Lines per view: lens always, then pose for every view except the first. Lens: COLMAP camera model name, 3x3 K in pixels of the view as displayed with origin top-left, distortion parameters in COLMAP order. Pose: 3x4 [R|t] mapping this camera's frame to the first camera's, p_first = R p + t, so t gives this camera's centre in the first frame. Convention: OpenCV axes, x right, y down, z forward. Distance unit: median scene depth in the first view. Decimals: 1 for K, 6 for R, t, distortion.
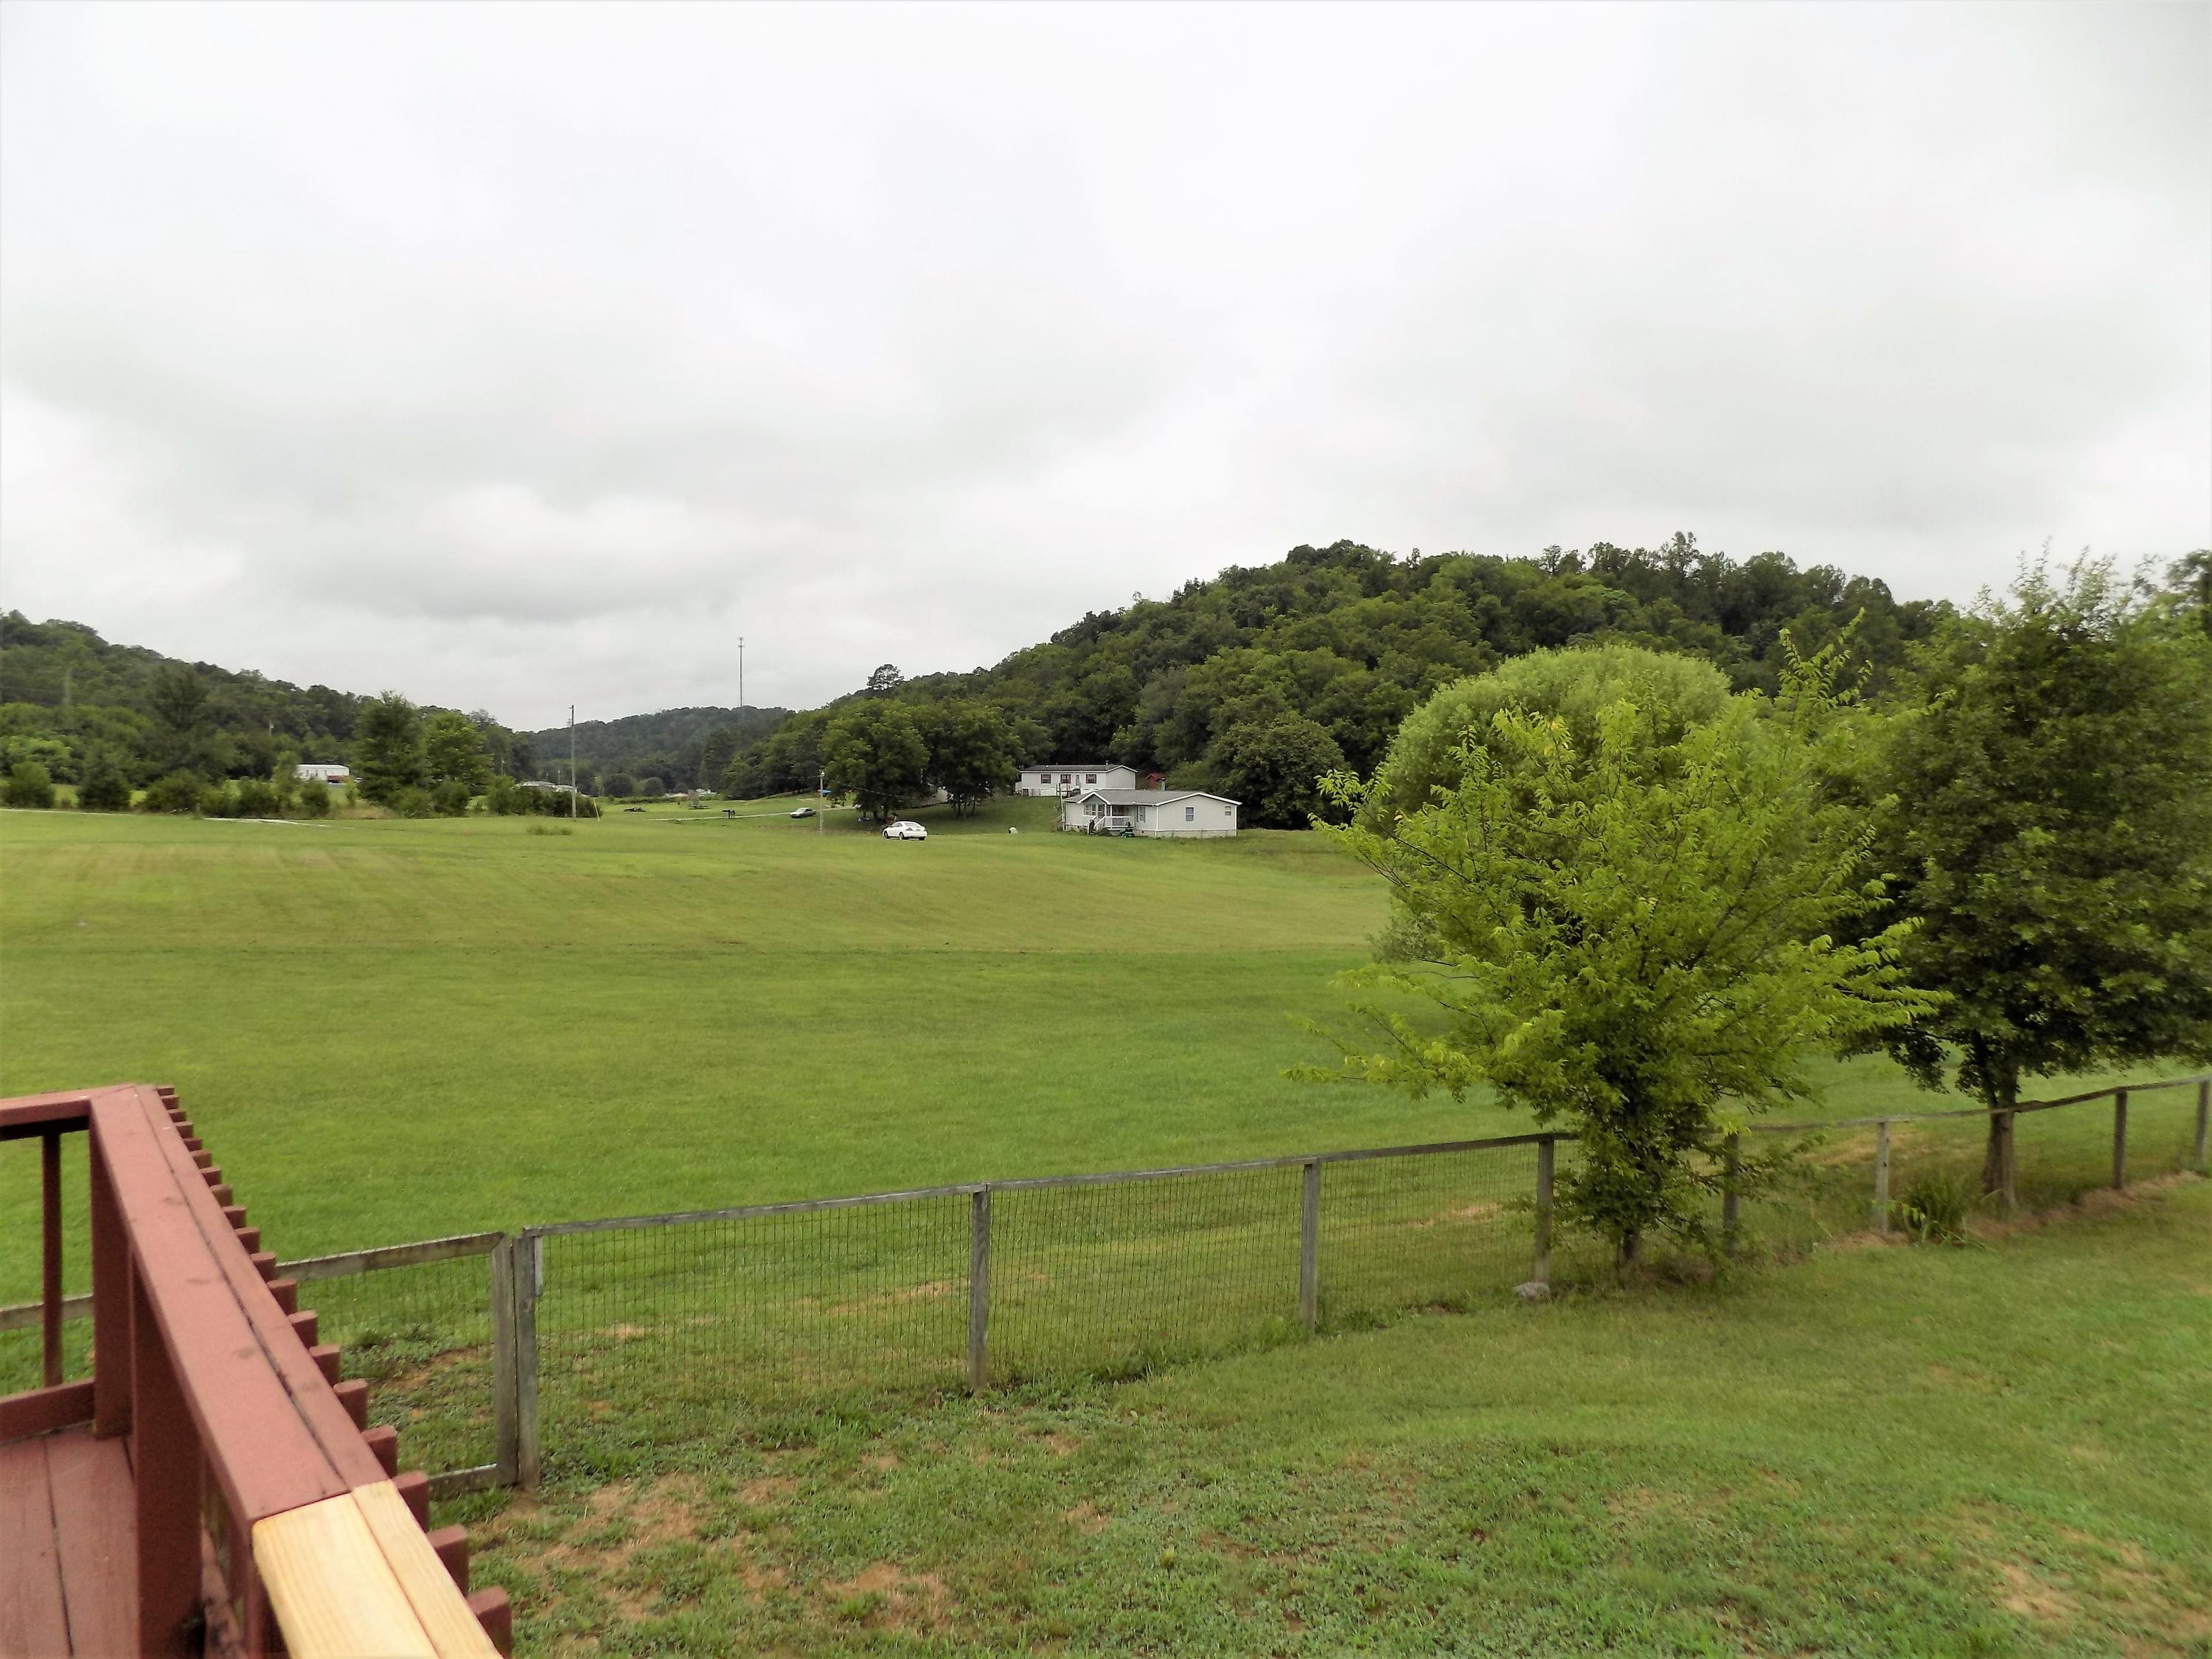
lens RADIAL K [[1489.3, 0, 1123.2], [0, 1489.3, 822.3], [0, 0, 1]] dist [-0.075383, 0.075247]
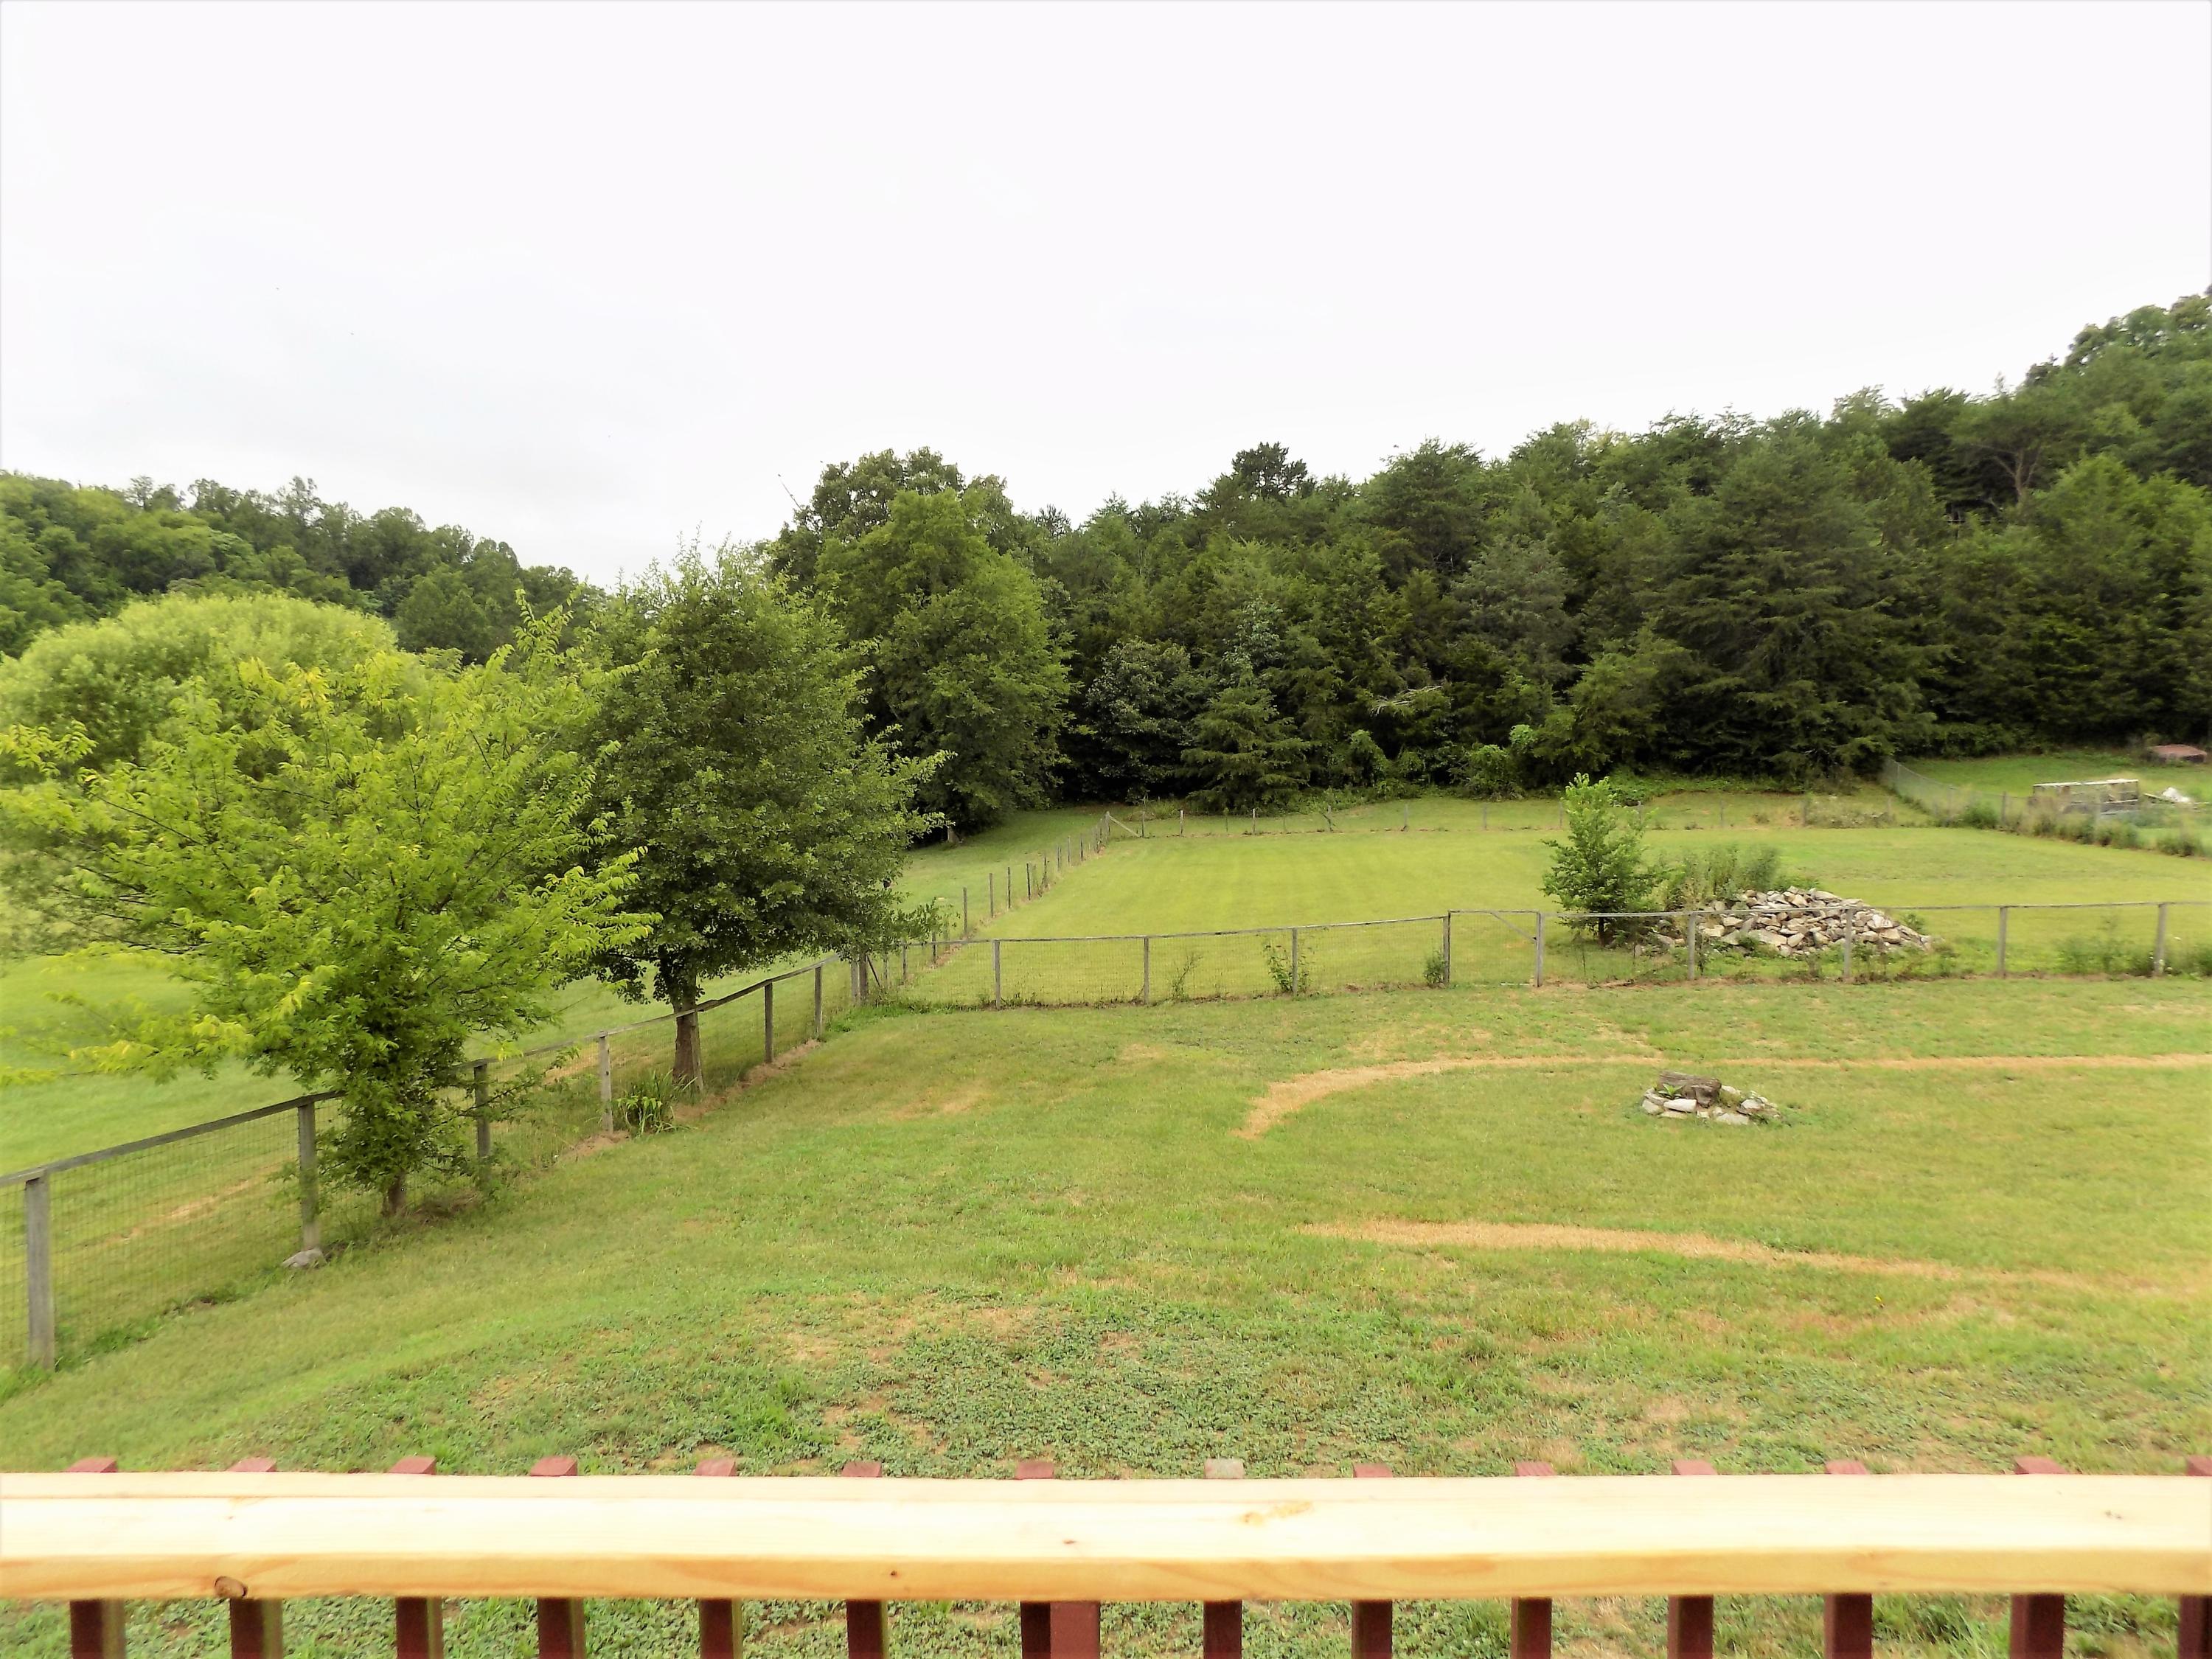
lens RADIAL K [[1482.1, 0, 1111.3], [0, 1482.1, 823.4], [0, 0, 1]] dist [-0.078011, 0.082658]
pose [[0.649303, -0.060754, 0.758100, -0.064449], [0.038386, 0.998152, 0.047115, 0.004734], [-0.759561, -0.001491, 0.650435, -0.020547]]
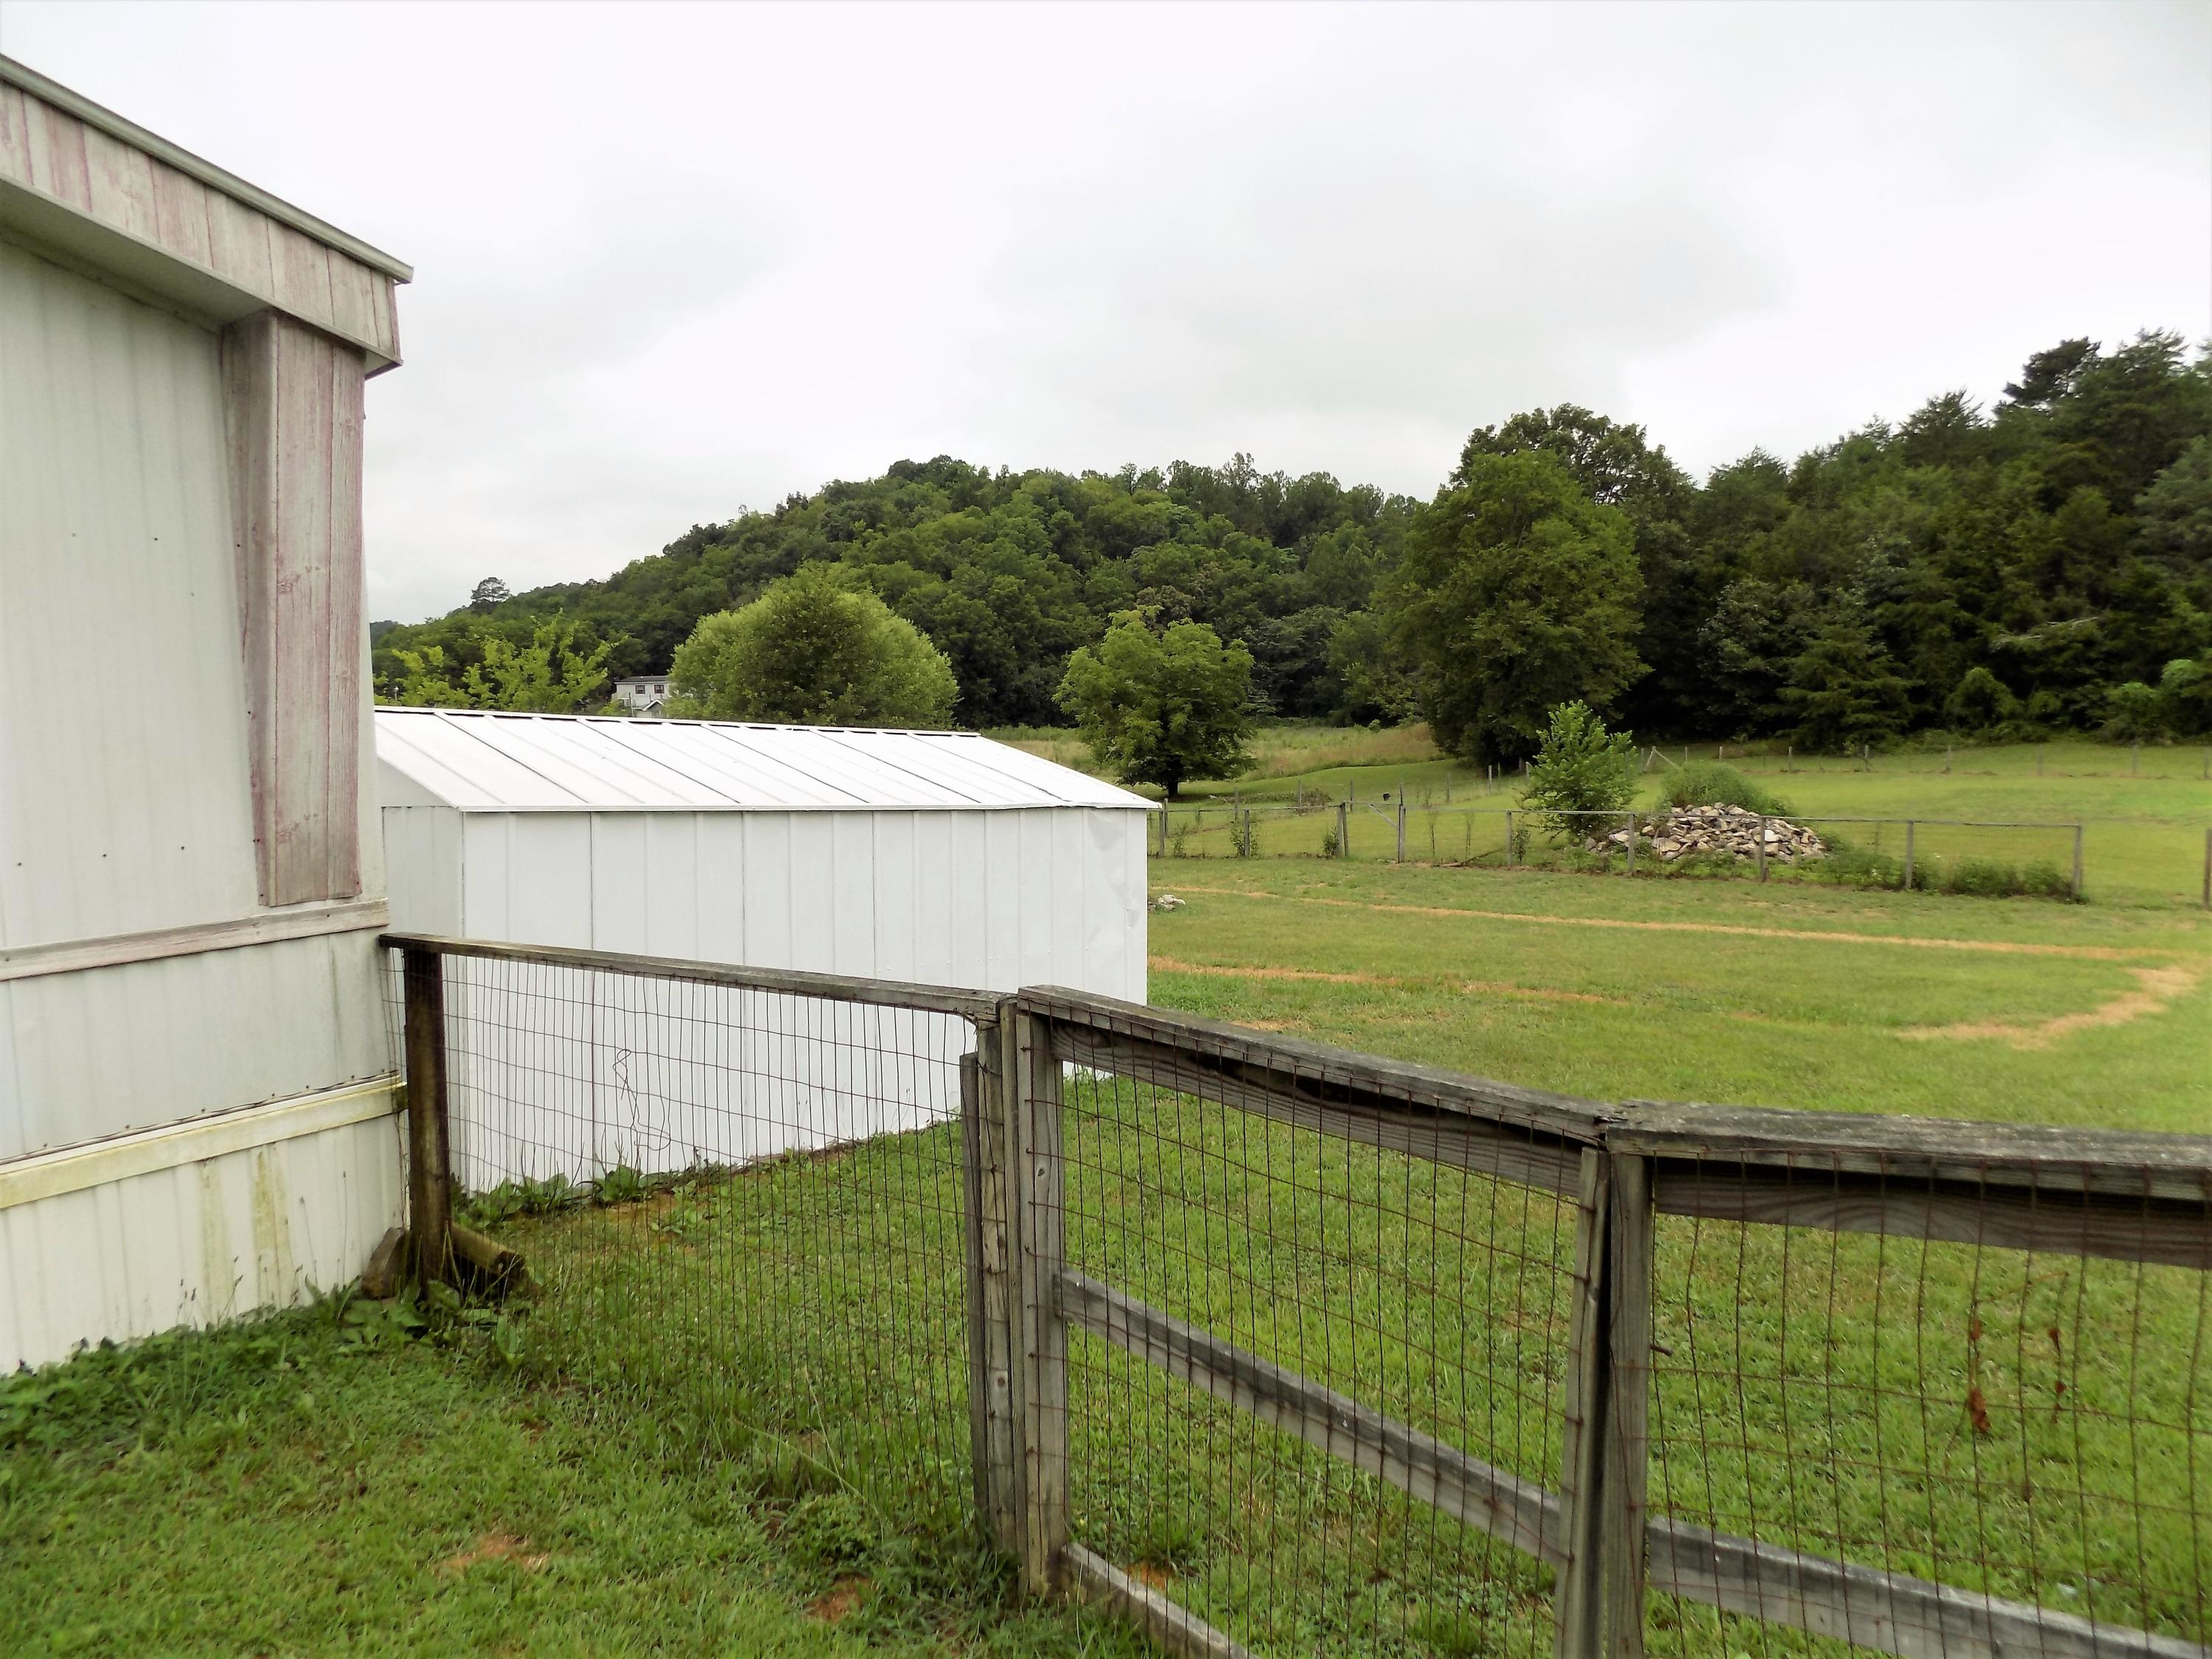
lens RADIAL K [[1508.5, 0, 1106.0], [0, 1508.5, 829.5], [0, 0, 1]] dist [-0.105281, 0.128166]
pose [[0.977326, -0.037155, 0.208453, 0.693965], [0.023582, 0.997459, 0.067226, 0.096062], [-0.210422, -0.060787, 0.975719, -1.523469]]
